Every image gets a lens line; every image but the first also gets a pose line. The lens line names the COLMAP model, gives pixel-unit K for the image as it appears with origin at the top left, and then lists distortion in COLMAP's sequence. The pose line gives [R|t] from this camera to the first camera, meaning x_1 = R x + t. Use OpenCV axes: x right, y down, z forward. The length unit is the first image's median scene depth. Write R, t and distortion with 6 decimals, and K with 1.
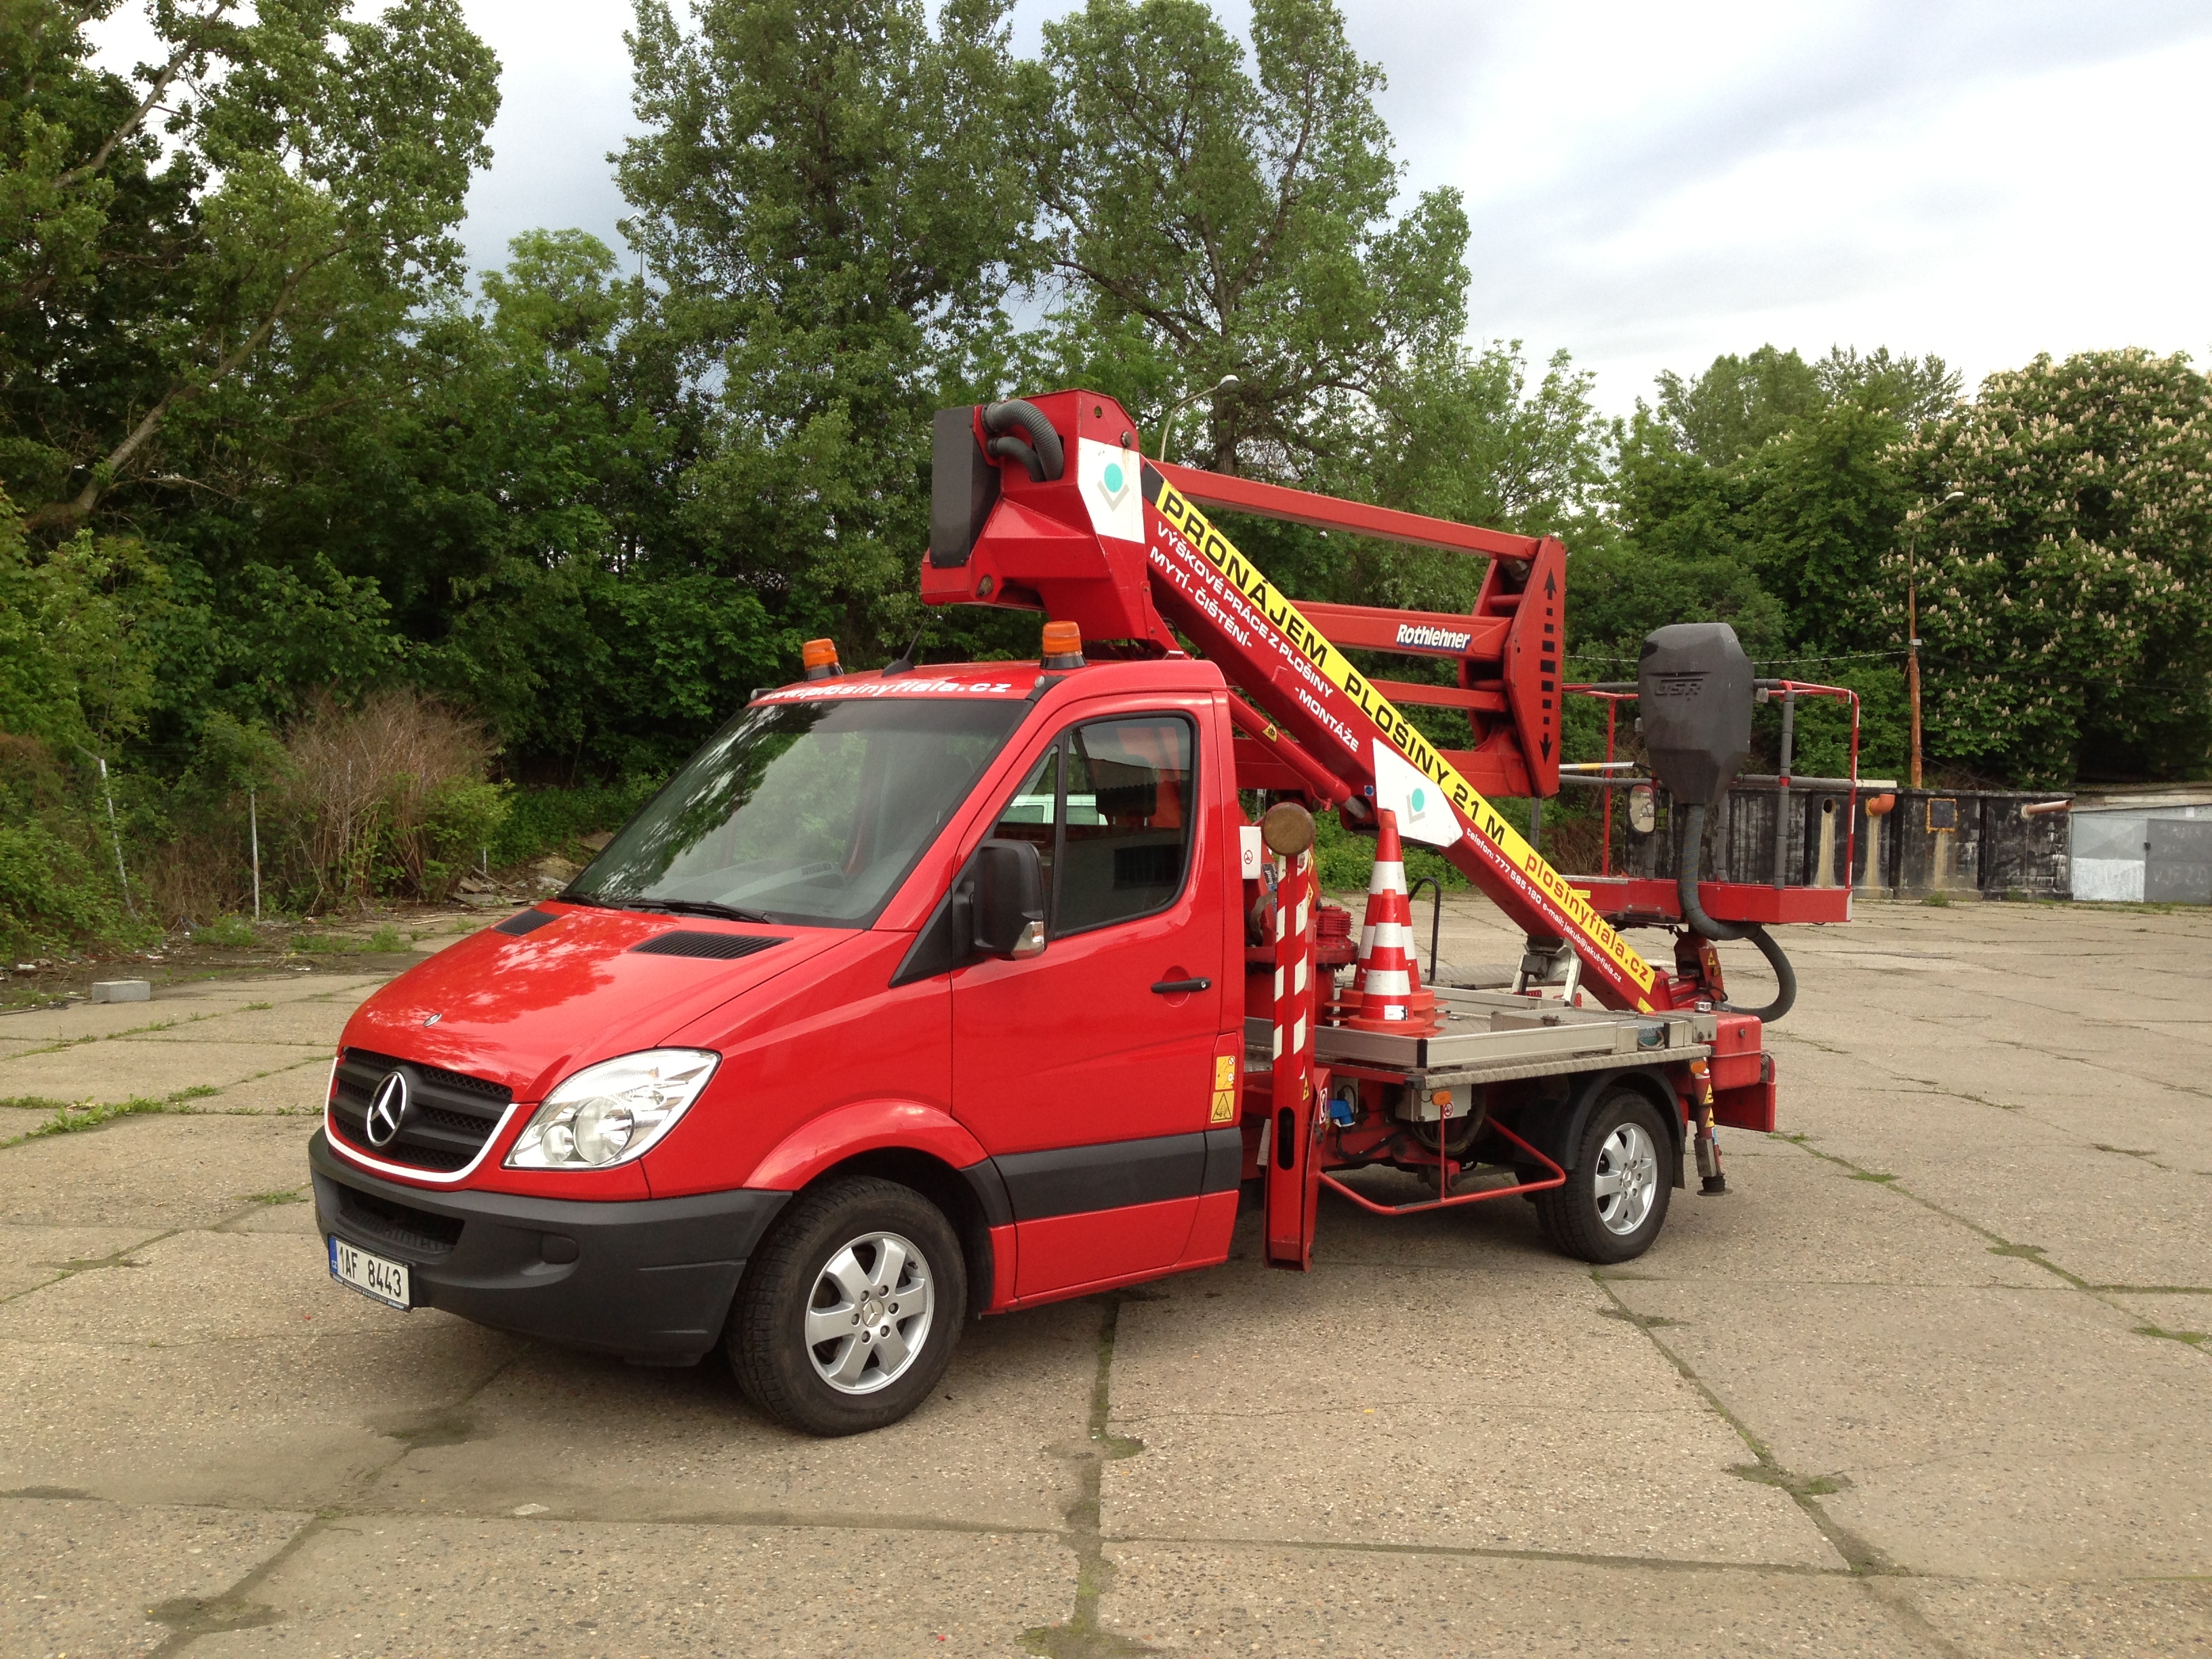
lens RADIAL K [[2097.6, 0, 1107.8], [0, 2097.6, 784.8], [0, 0, 1]] dist [0.132644, -0.306859]
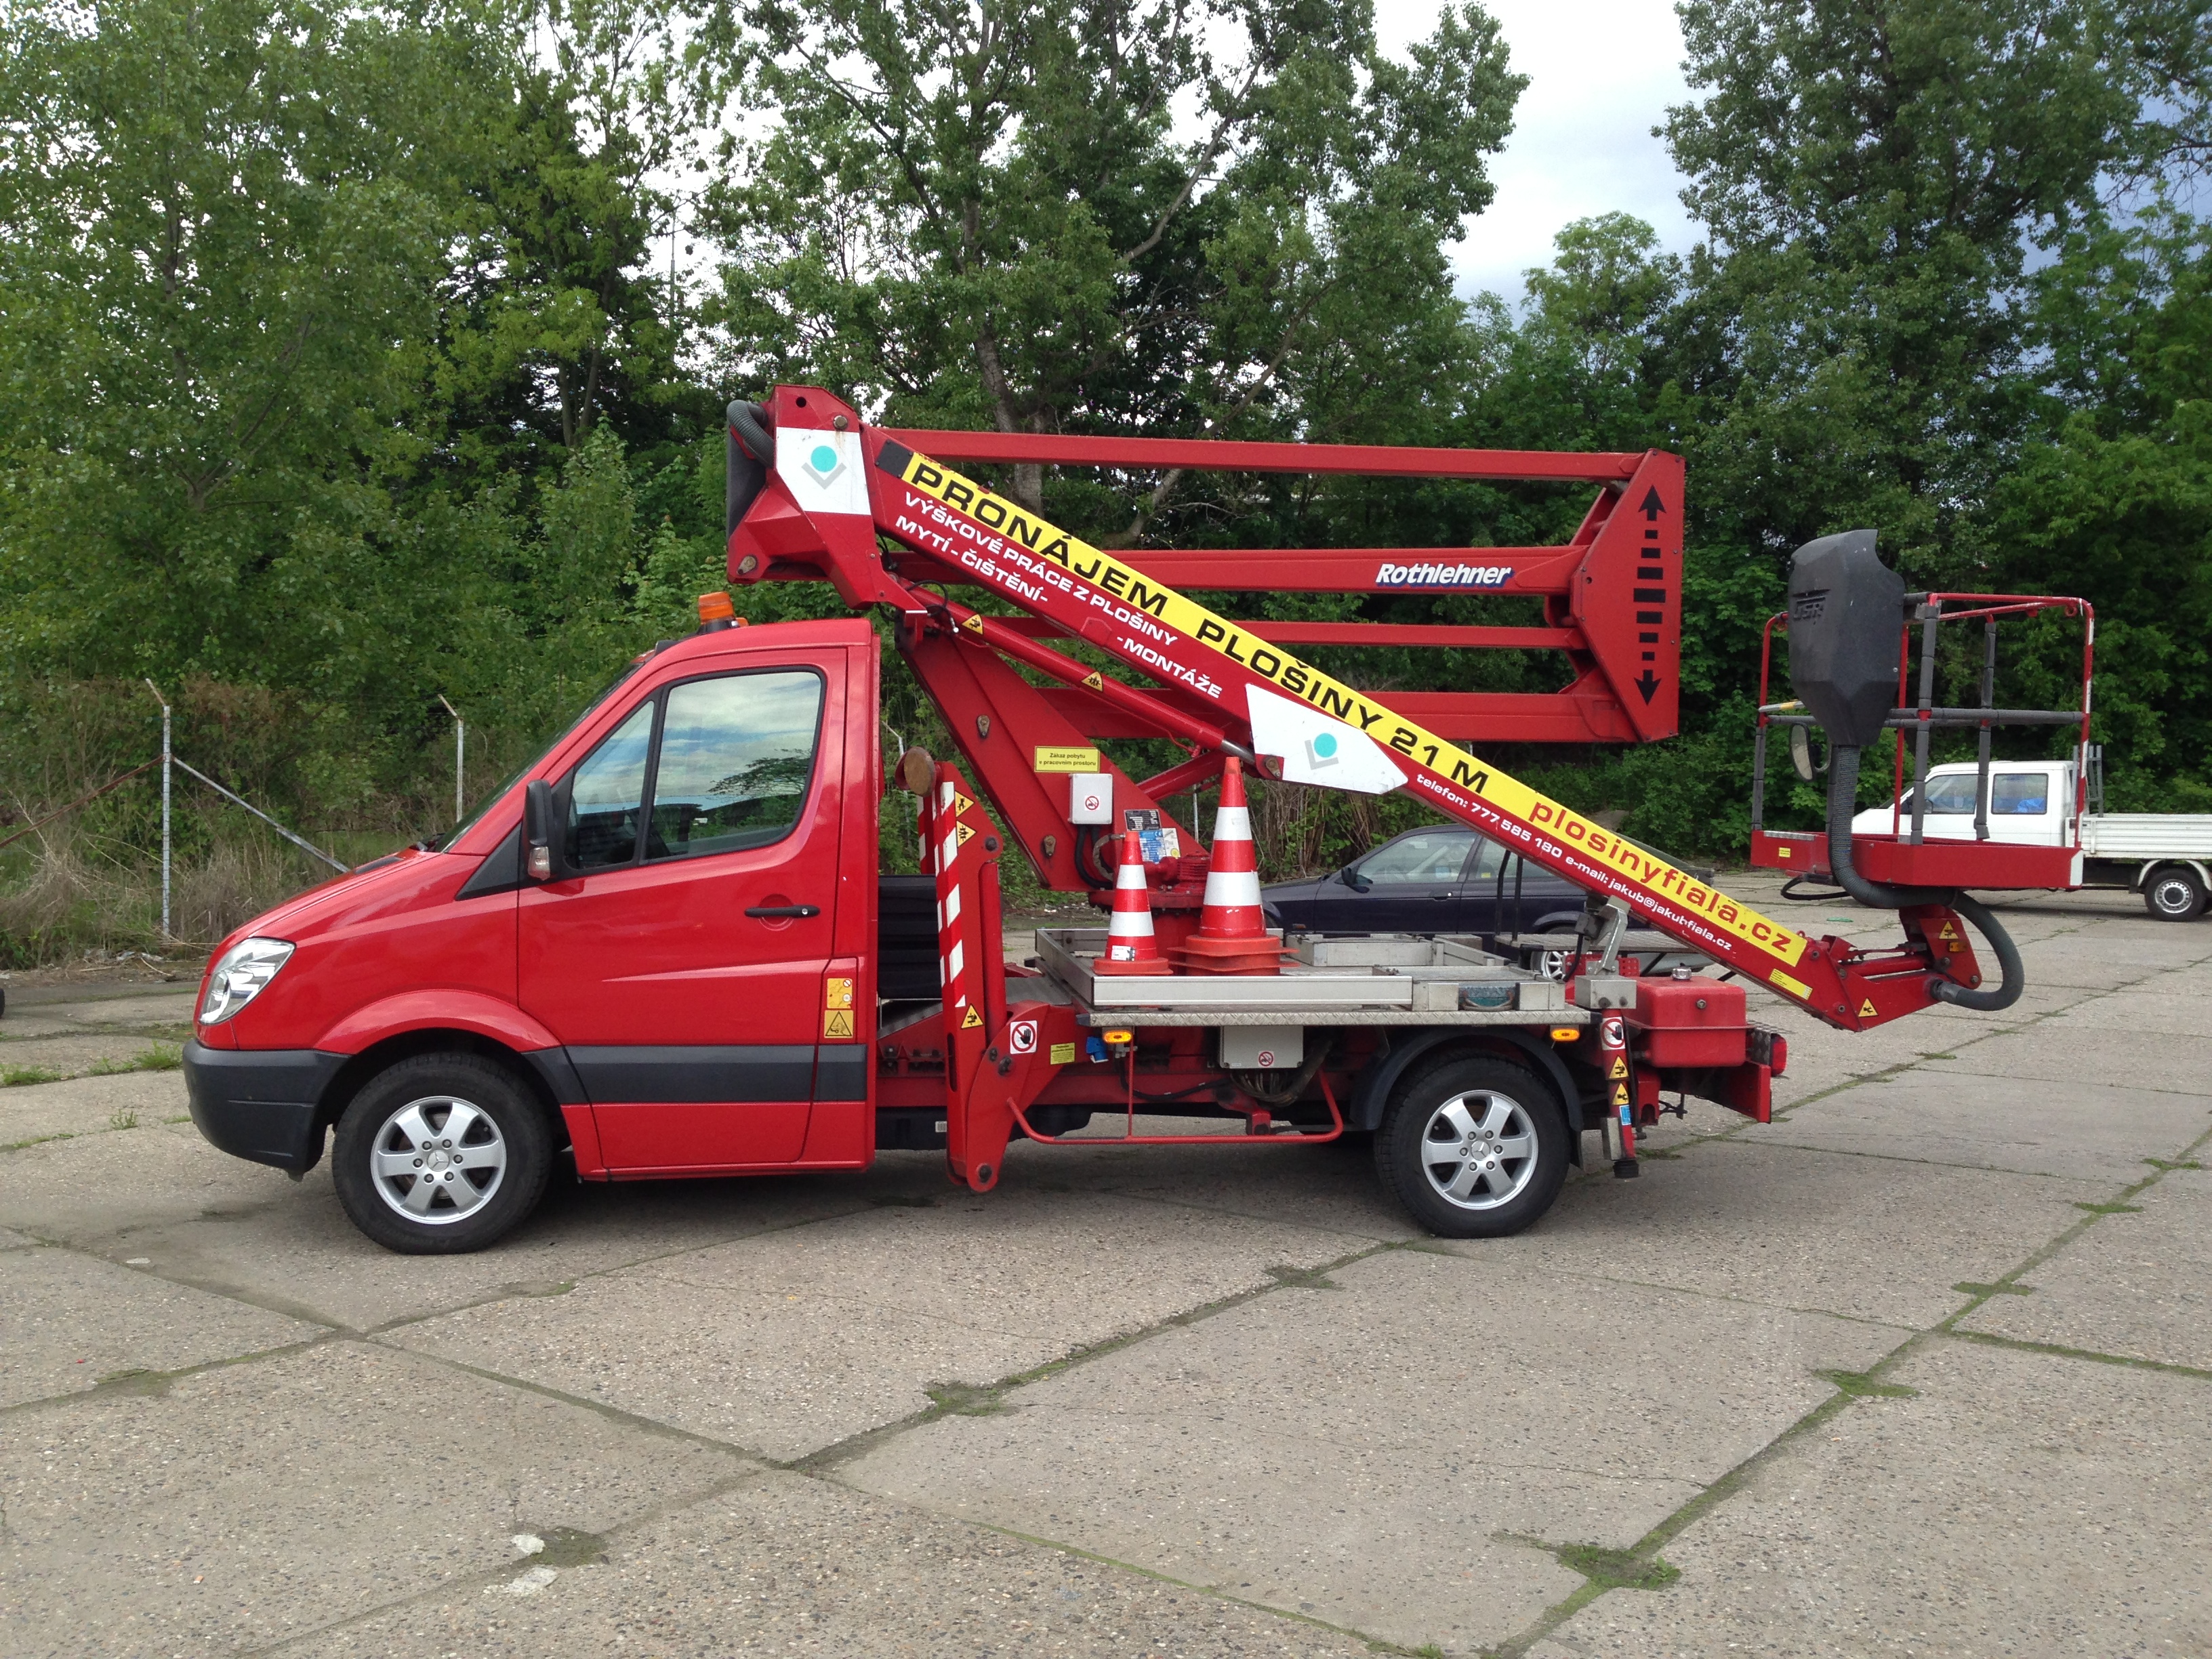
lens RADIAL K [[2093.7, 0, 1010.5], [0, 2093.7, 763.9], [0, 0, 1]] dist [0.142464, -0.298787]
pose [[0.806739, -0.019881, -0.590574, 0.640696], [0.017034, 0.999801, -0.010389, 0.024890], [0.590662, -0.001679, 0.806917, 0.140410]]
